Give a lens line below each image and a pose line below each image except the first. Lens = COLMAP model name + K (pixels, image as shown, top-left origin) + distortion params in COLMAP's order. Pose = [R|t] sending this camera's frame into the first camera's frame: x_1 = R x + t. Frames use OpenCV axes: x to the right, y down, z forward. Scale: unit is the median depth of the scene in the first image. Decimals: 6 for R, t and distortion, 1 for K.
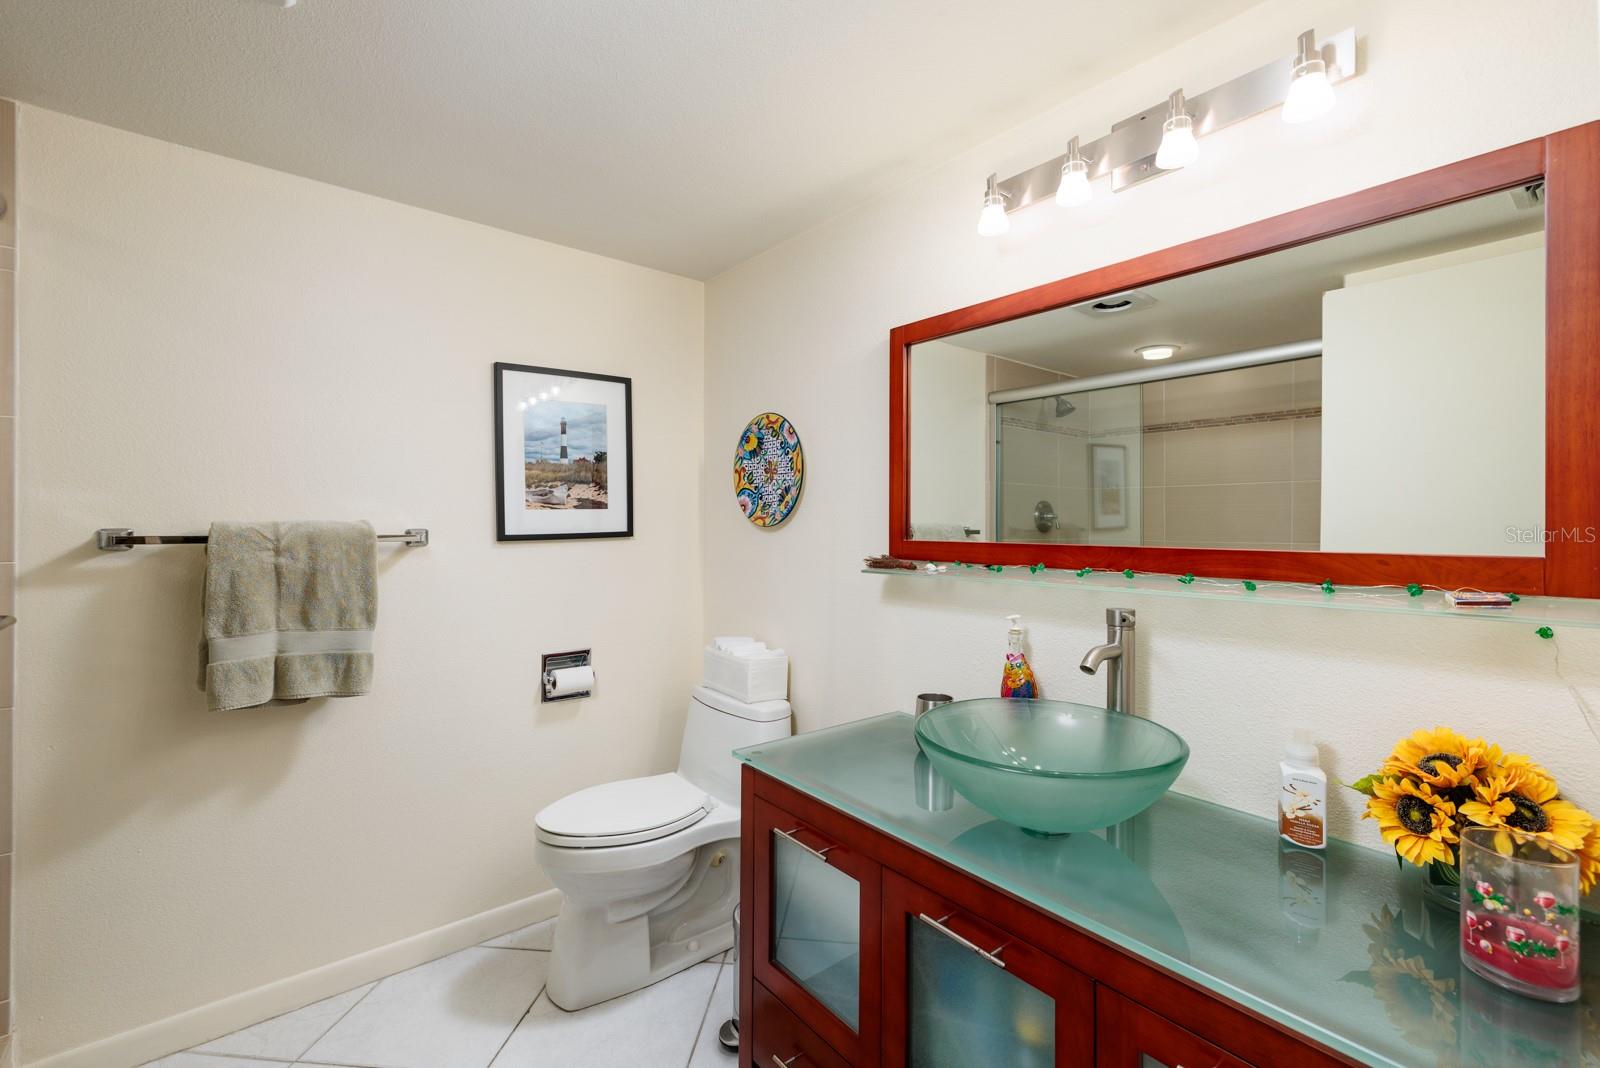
lens RADIAL K [[688.5, 0, 800.0], [0, 688.5, 534.0], [0, 0, 1]] dist [0.000444, -0.000089]
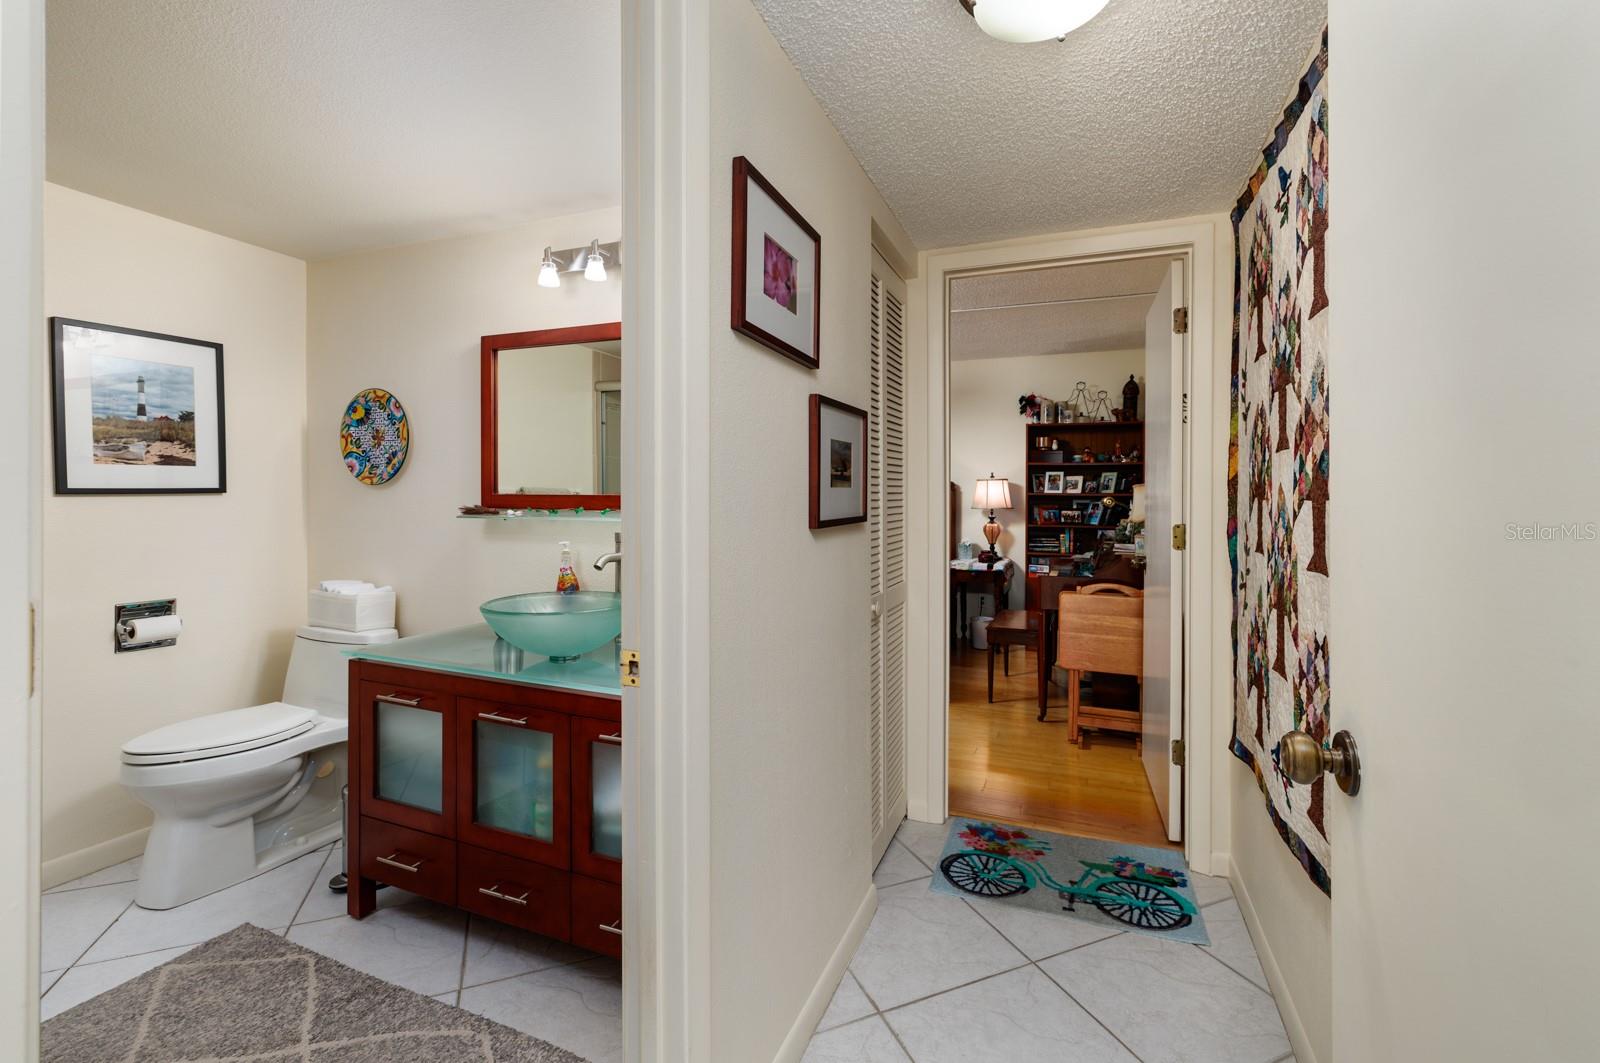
lens RADIAL K [[692.5, 0, 821.8], [0, 692.5, 516.1], [0, 0, 1]] dist [0.000218, 0.000078]
pose [[0.873184, -0.005468, 0.487360, 0.043200], [0.001265, 0.999959, 0.008953, 0.033840], [-0.487389, -0.007201, 0.873155, -0.418569]]
